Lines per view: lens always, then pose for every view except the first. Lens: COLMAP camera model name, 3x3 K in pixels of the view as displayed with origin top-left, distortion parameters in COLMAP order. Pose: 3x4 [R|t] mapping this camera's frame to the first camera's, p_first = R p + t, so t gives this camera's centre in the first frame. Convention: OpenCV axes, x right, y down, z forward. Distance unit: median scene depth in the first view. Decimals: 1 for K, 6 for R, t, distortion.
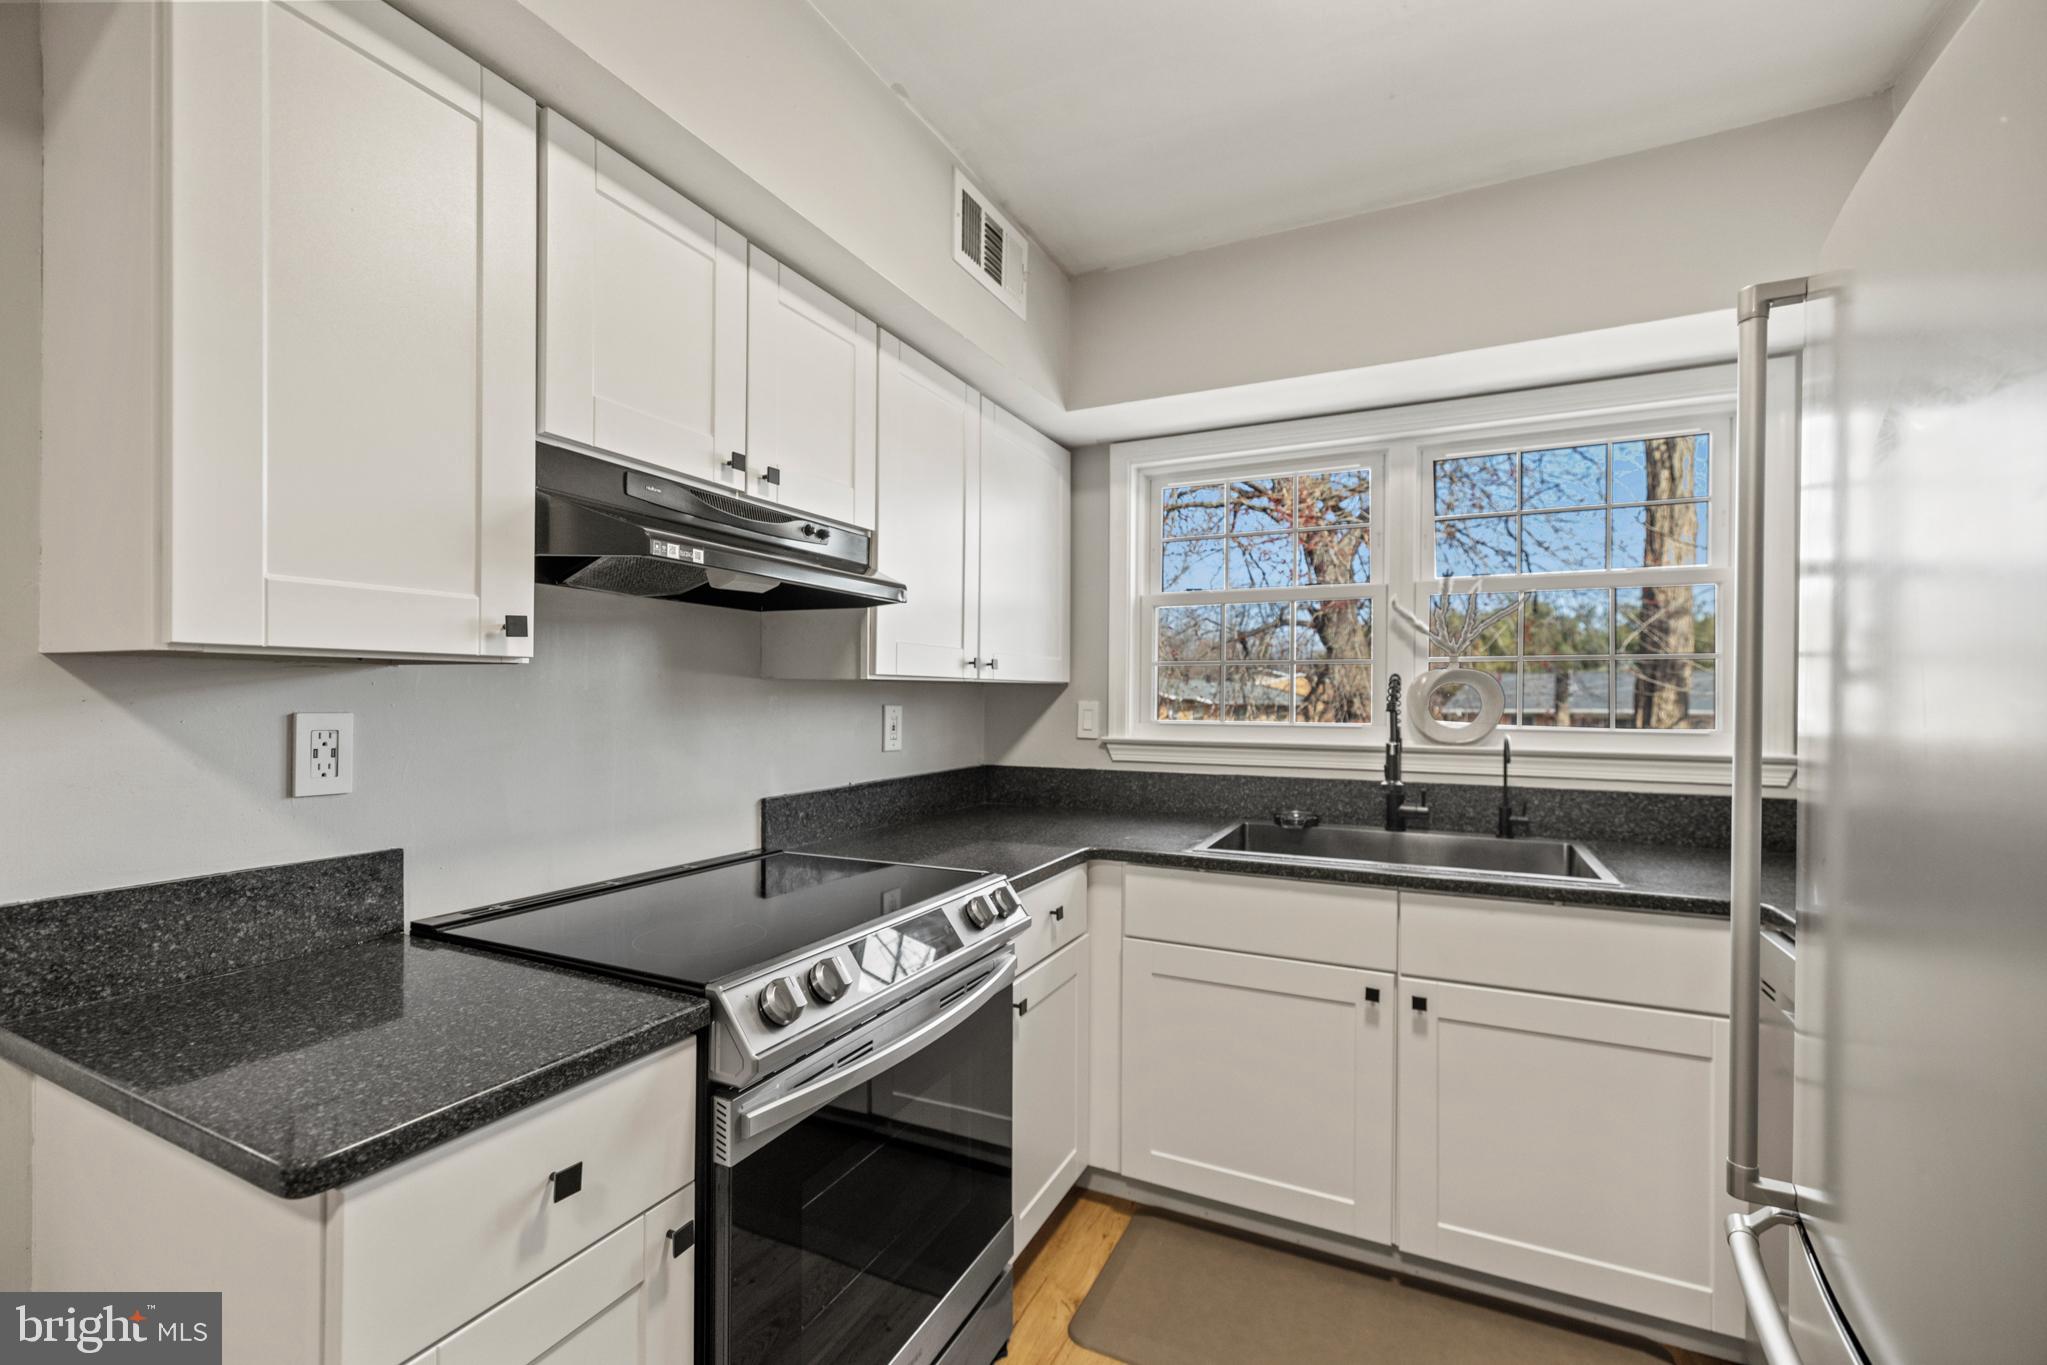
lens RADIAL K [[871.9, 0, 1012.8], [0, 871.9, 702.0], [0, 0, 1]] dist [0.000611, 0.000056]
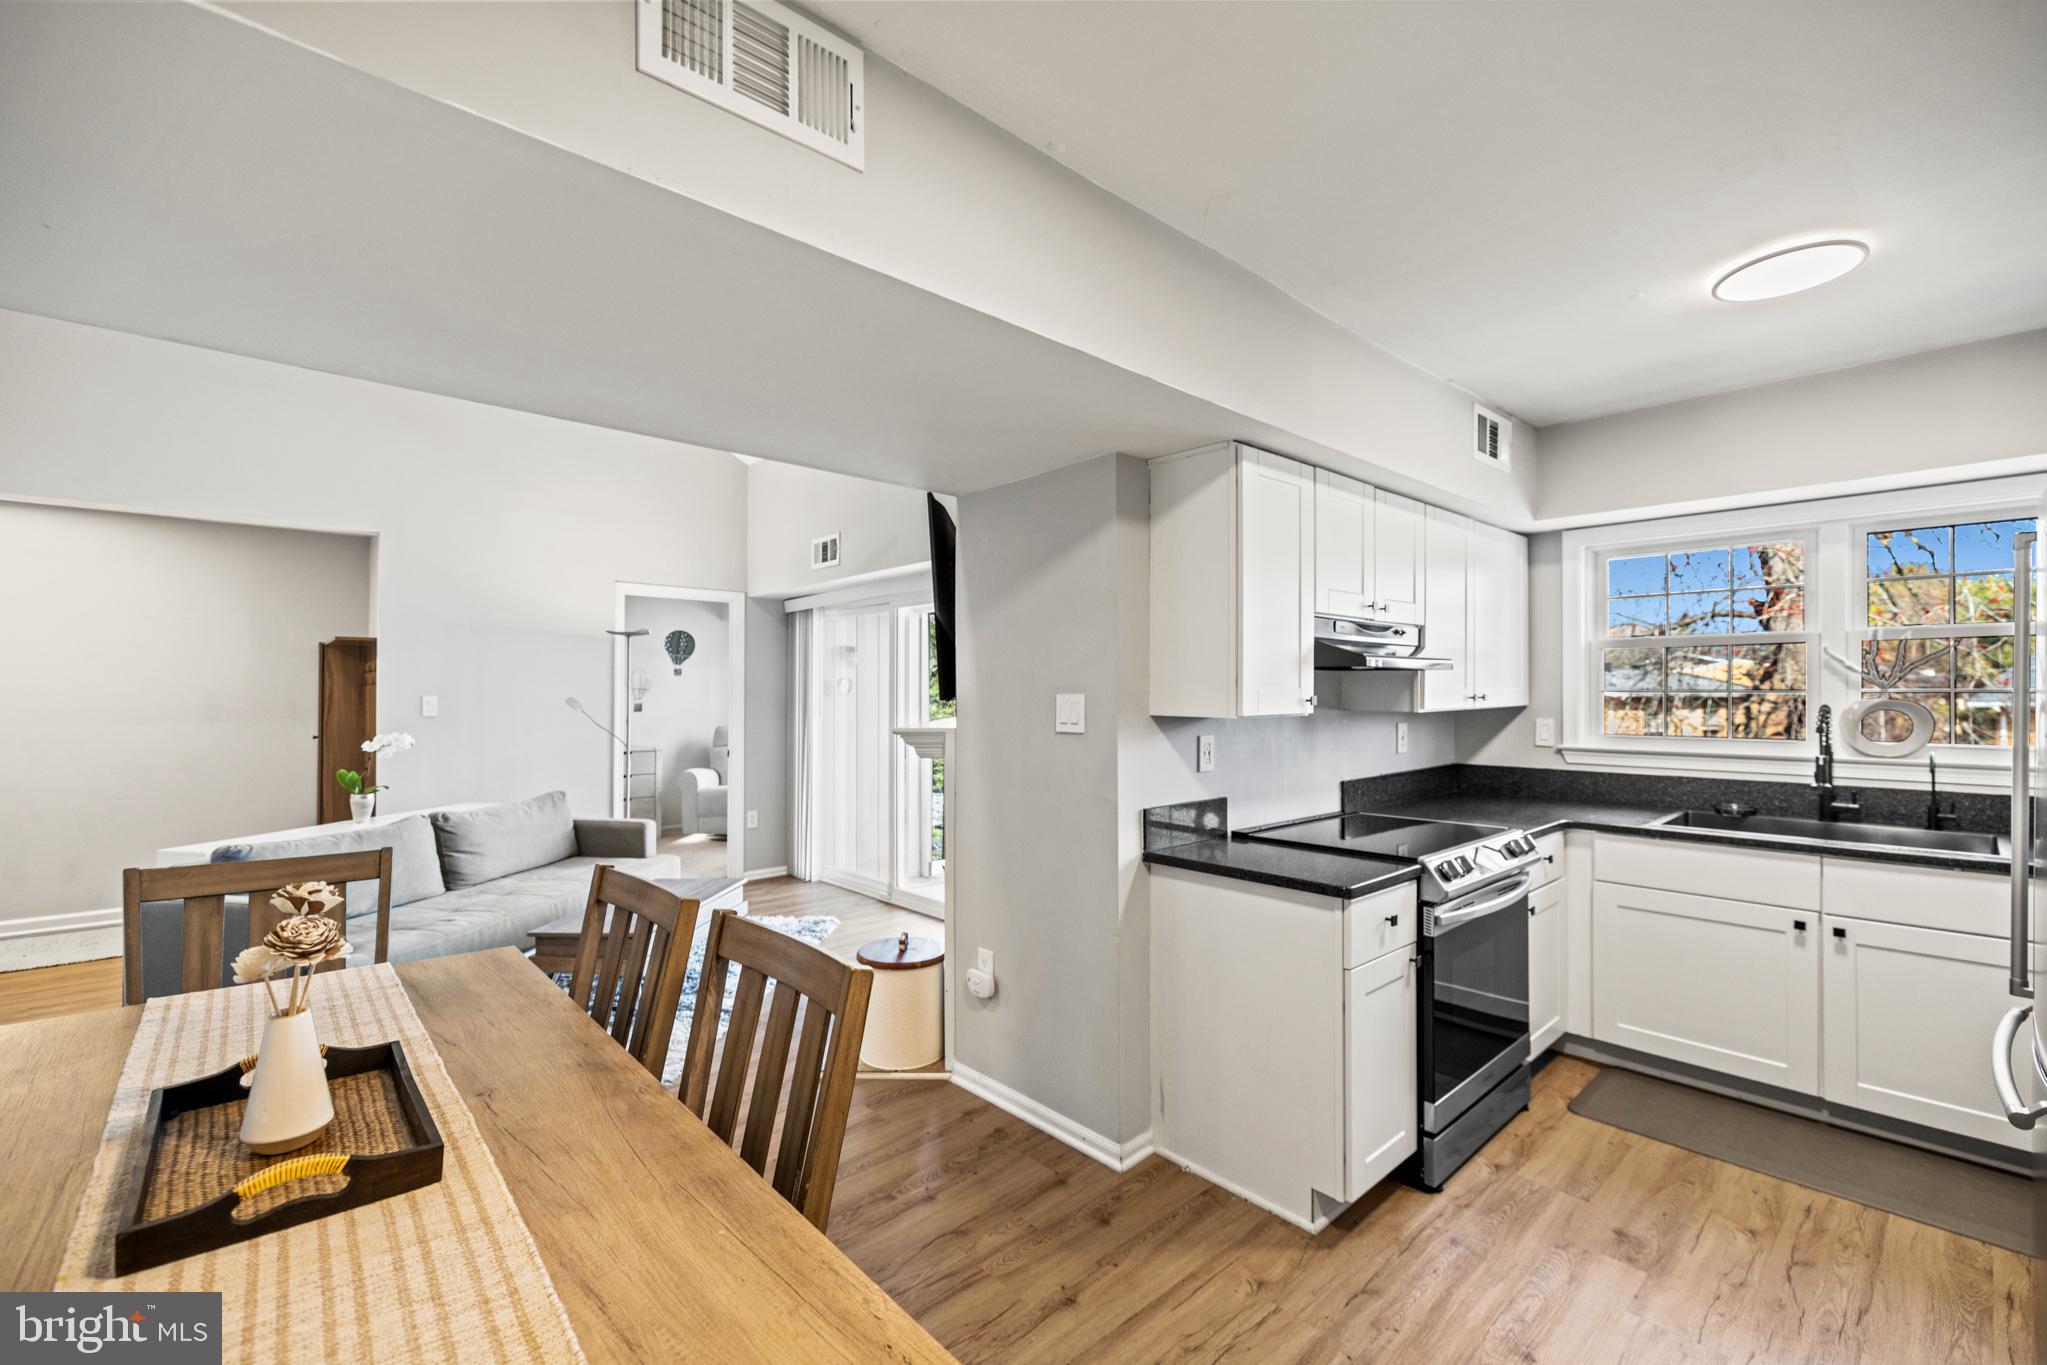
lens RADIAL K [[860.8, 0, 1017.6], [0, 860.8, 690.1], [0, 0, 1]] dist [0.003660, 0.000173]
pose [[0.929295, -0.007415, -0.369265, -0.239232], [0.005297, 0.999963, -0.006749, -0.054200], [0.369302, 0.004316, 0.929300, -0.735446]]
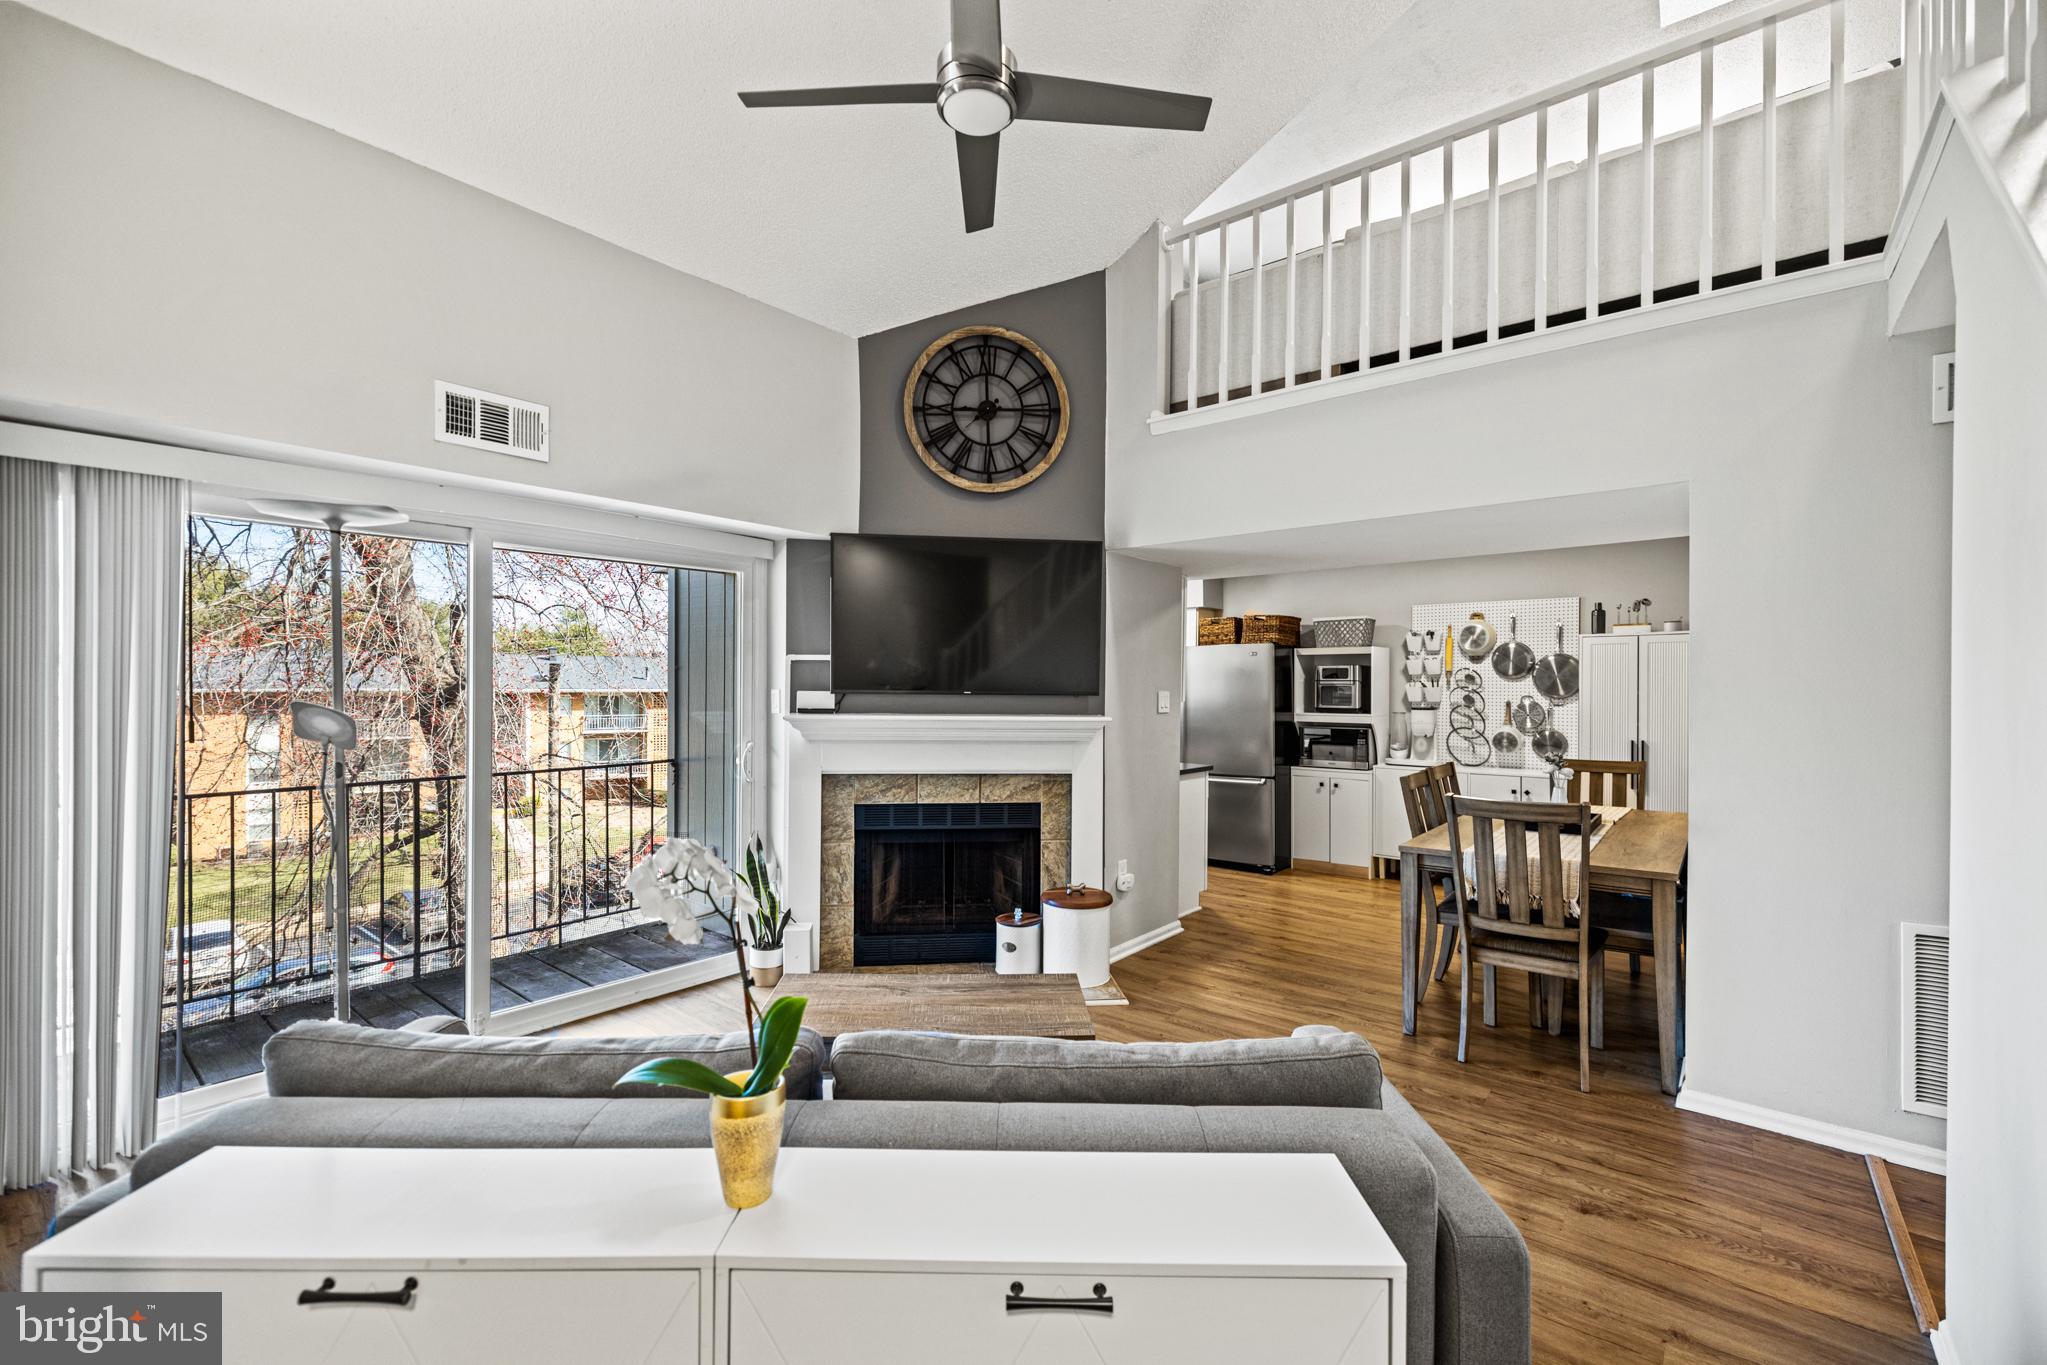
lens RADIAL K [[868.0, 0, 1025.4], [0, 868.0, 689.2], [0, 0, 1]] dist [0.000904, 0.000045]
pose [[0.216479, -0.008228, 0.976253, -2.861369], [-0.005608, 0.999938, 0.009671, -0.080730], [-0.976271, -0.007568, 0.216419, 0.295374]]
